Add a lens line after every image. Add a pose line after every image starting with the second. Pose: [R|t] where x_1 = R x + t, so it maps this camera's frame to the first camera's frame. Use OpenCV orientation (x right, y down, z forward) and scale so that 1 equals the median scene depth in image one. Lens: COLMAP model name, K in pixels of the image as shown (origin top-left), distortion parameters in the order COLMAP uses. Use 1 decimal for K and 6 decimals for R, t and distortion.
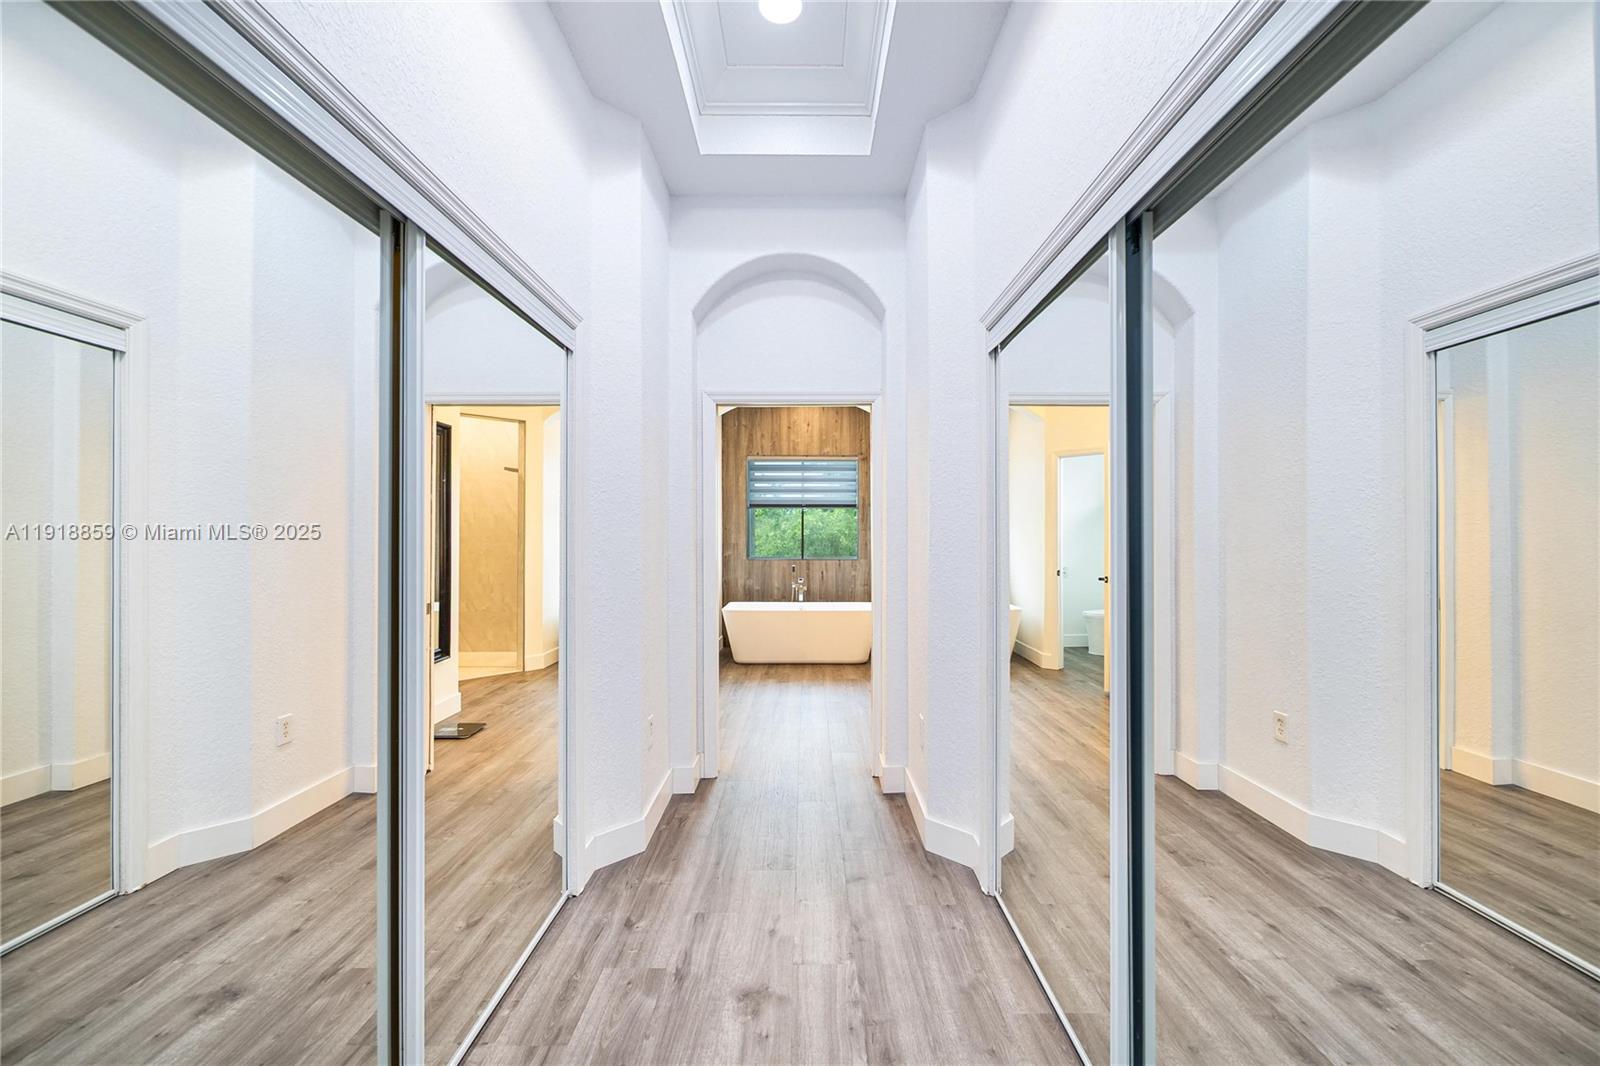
lens RADIAL K [[663.5, 0, 801.9], [0, 663.5, 534.8], [0, 0, 1]] dist [0.000996, 0.000084]
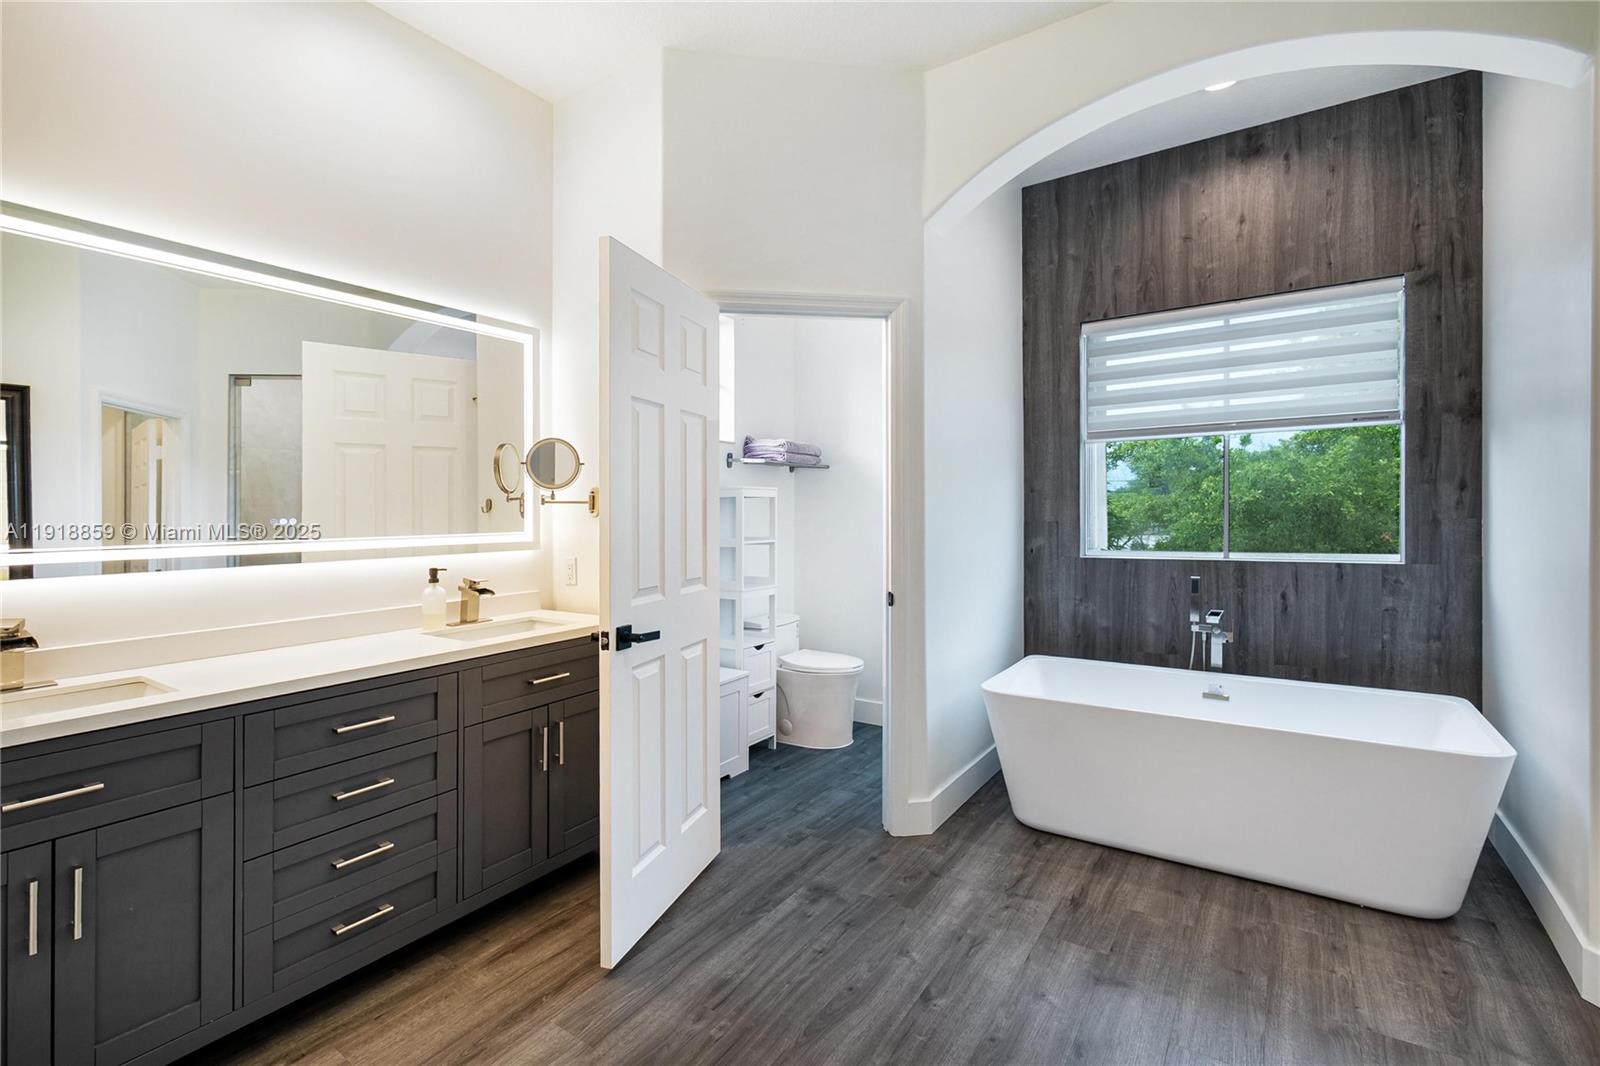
lens RADIAL K [[693.0, 0, 812.1], [0, 693.0, 528.5], [0, 0, 1]] dist [-0.001055, -0.000977]
pose [[0.830779, 0.001270, -0.556601, 0.026622], [0.018109, 0.999406, 0.029309, 0.000617], [0.556308, -0.034429, 0.830263, 0.514053]]
